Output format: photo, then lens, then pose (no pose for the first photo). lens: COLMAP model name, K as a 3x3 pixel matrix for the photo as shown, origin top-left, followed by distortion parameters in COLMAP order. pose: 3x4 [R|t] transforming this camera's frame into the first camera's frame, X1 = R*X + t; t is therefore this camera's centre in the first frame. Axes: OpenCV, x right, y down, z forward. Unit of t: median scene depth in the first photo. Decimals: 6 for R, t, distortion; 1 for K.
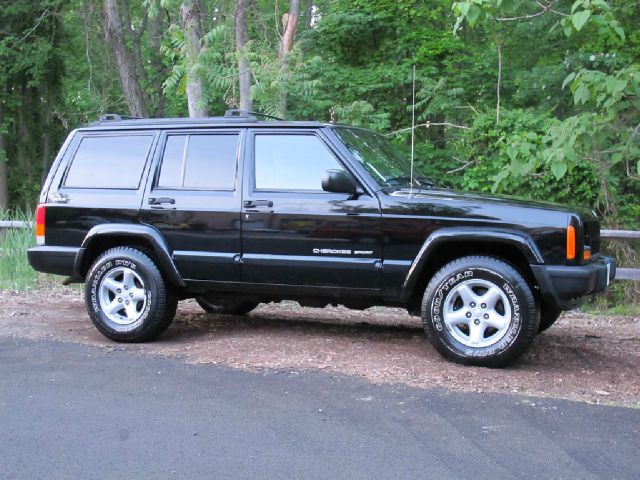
lens RADIAL K [[826.5, 0, 328.2], [0, 826.5, 244.7], [0, 0, 1]] dist [-0.064856, 0.000000]
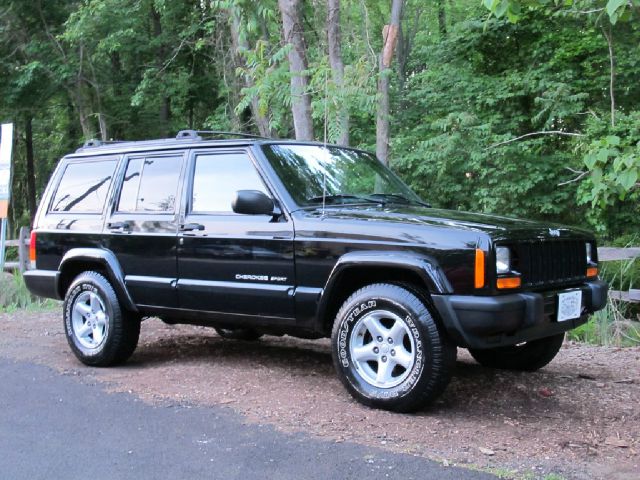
lens RADIAL K [[826.5, 0, 318.9], [0, 826.5, 245.3], [0, 0, 1]] dist [-0.064856, 0.000000]
pose [[0.957115, -0.009429, -0.289556, 0.337944], [0.004057, 0.999808, -0.019146, -0.009626], [0.289681, 0.017150, 0.956969, 0.125301]]
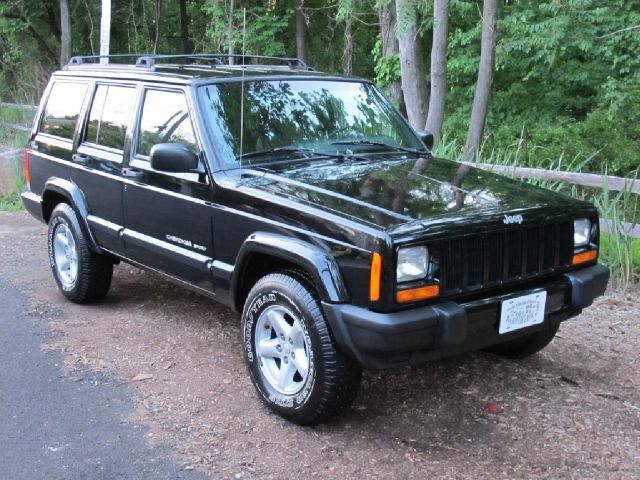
lens RADIAL K [[826.5, 0, 327.0], [0, 826.5, 246.4], [0, 0, 1]] dist [-0.064856, 0.000000]
pose [[0.871449, 0.102587, -0.479638, 0.516665], [-0.022980, 0.985348, 0.168999, -0.125574], [0.489947, -0.136252, 0.861038, 0.349436]]
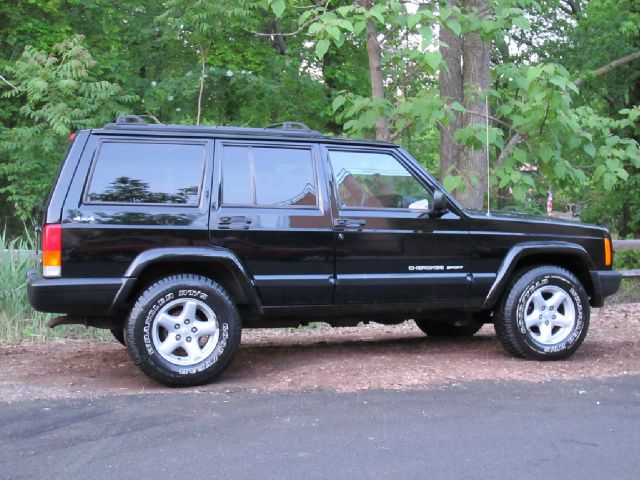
lens RADIAL K [[912.2, 0, 322.3], [0, 912.2, 241.0], [0, 0, 1]] dist [-0.061665, 0.000000]
pose [[0.765002, -0.021792, 0.643659, -0.808188], [0.036928, 0.999267, -0.010058, -0.018490], [-0.642969, 0.031463, 0.765246, 0.201427]]
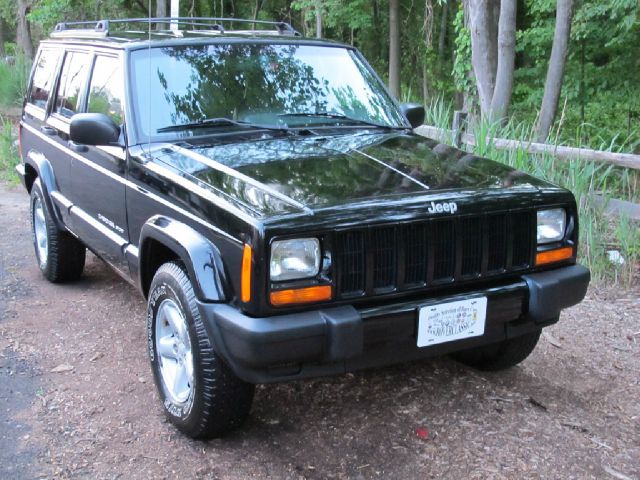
lens RADIAL K [[826.5, 0, 316.9], [0, 826.5, 239.0], [0, 0, 1]] dist [-0.064856, 0.000000]
pose [[0.778914, 0.138143, -0.611726, 0.597795], [-0.024259, 0.981344, 0.190723, -0.119729], [0.626661, -0.133717, 0.767734, 0.527309]]
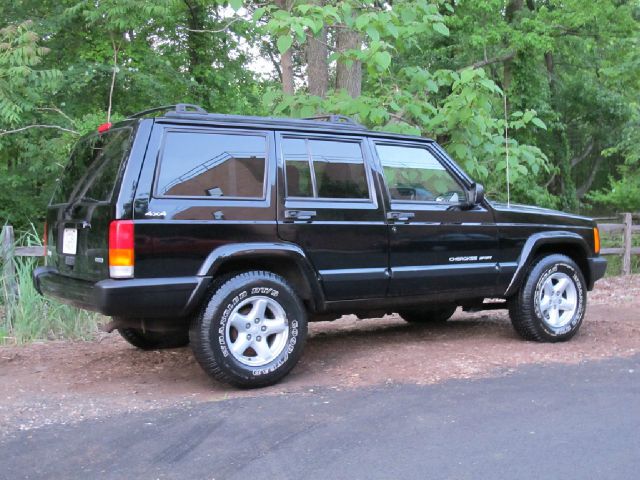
lens RADIAL K [[826.5, 0, 322.0], [0, 826.5, 239.3], [0, 0, 1]] dist [-0.064856, 0.000000]
pose [[0.584106, -0.038656, 0.810756, -0.944848], [0.050064, 0.998679, 0.011548, -0.037746], [-0.810132, 0.033845, 0.585270, 0.505725]]
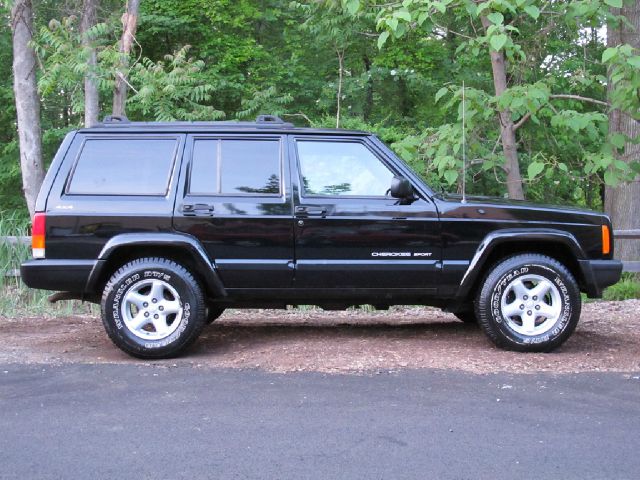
lens RADIAL K [[826.5, 0, 322.3], [0, 826.5, 236.4], [0, 0, 1]] dist [-0.064856, 0.000000]
pose [[0.928154, -0.023901, 0.371428, -0.451292], [0.029665, 0.999512, -0.009813, -0.006906], [-0.371012, 0.020126, 0.928410, 0.059310]]
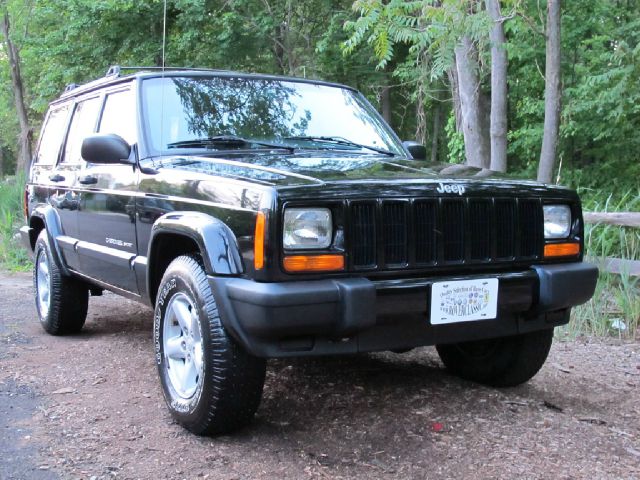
lens RADIAL K [[826.5, 0, 321.4], [0, 826.5, 239.2], [0, 0, 1]] dist [-0.064856, 0.000000]
pose [[0.787403, 0.030360, -0.615691, 0.600653], [-0.017005, 0.999476, 0.027538, -0.017427], [0.616204, -0.011214, 0.787507, 0.509031]]
